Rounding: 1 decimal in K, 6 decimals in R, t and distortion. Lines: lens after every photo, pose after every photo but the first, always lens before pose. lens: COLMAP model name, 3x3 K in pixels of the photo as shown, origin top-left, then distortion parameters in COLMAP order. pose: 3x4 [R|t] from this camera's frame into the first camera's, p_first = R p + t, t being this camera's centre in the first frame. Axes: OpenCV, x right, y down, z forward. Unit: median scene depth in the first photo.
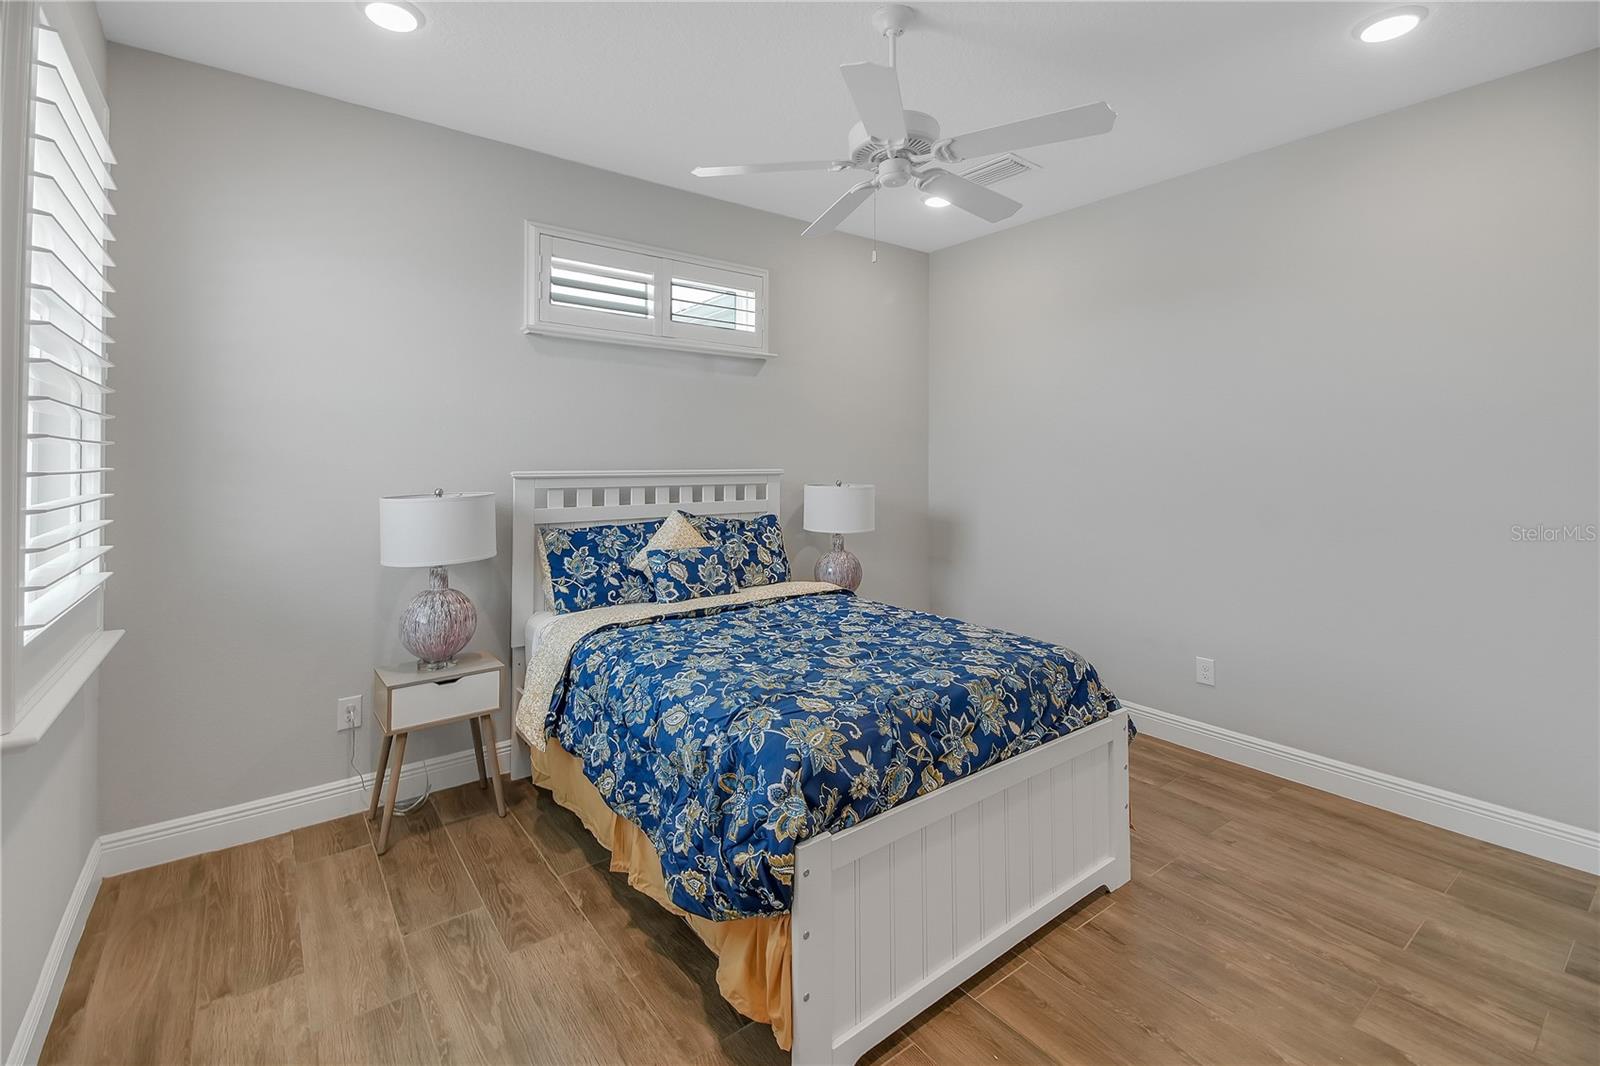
lens RADIAL K [[696.2, 0, 805.2], [0, 696.2, 490.6], [0, 0, 1]] dist [0.033319, 0.000003]
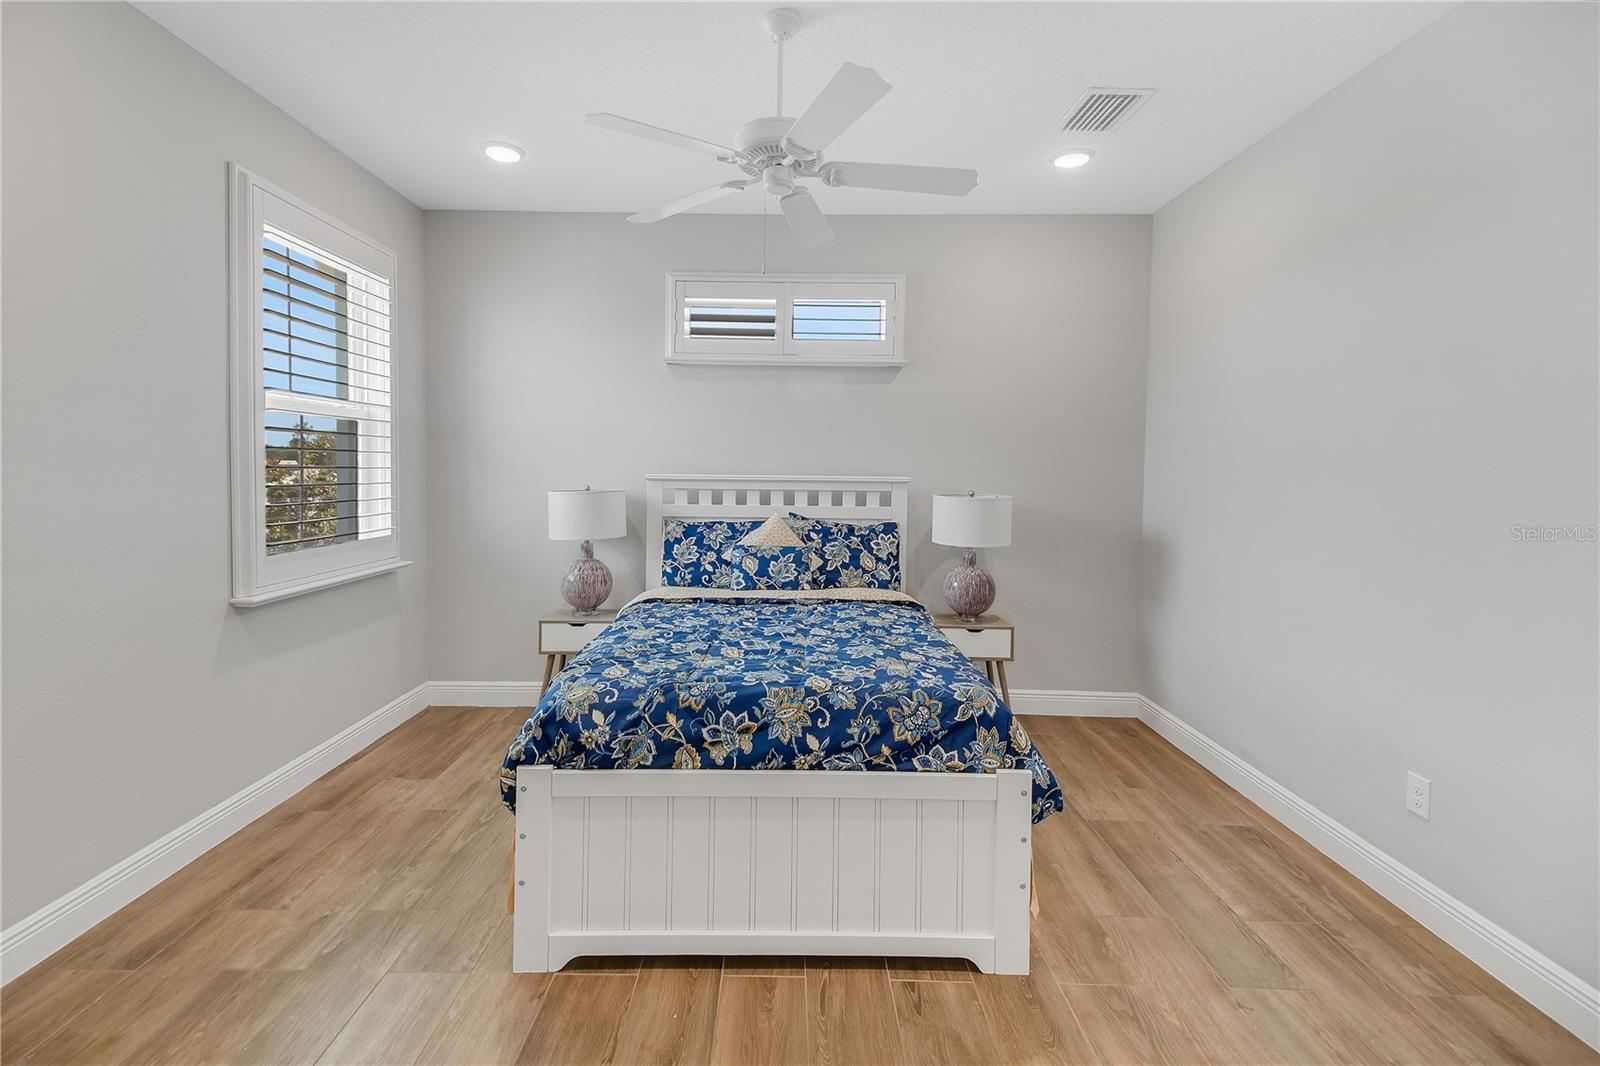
lens RADIAL K [[692.3, 0, 792.6], [0, 692.3, 525.8], [0, 0, 1]] dist [0.057088, -0.027233]
pose [[0.799438, 0.060084, -0.597736, 0.546854], [-0.037687, 0.998042, 0.049918, -0.006588], [0.599565, -0.017380, 0.800137, 0.138327]]
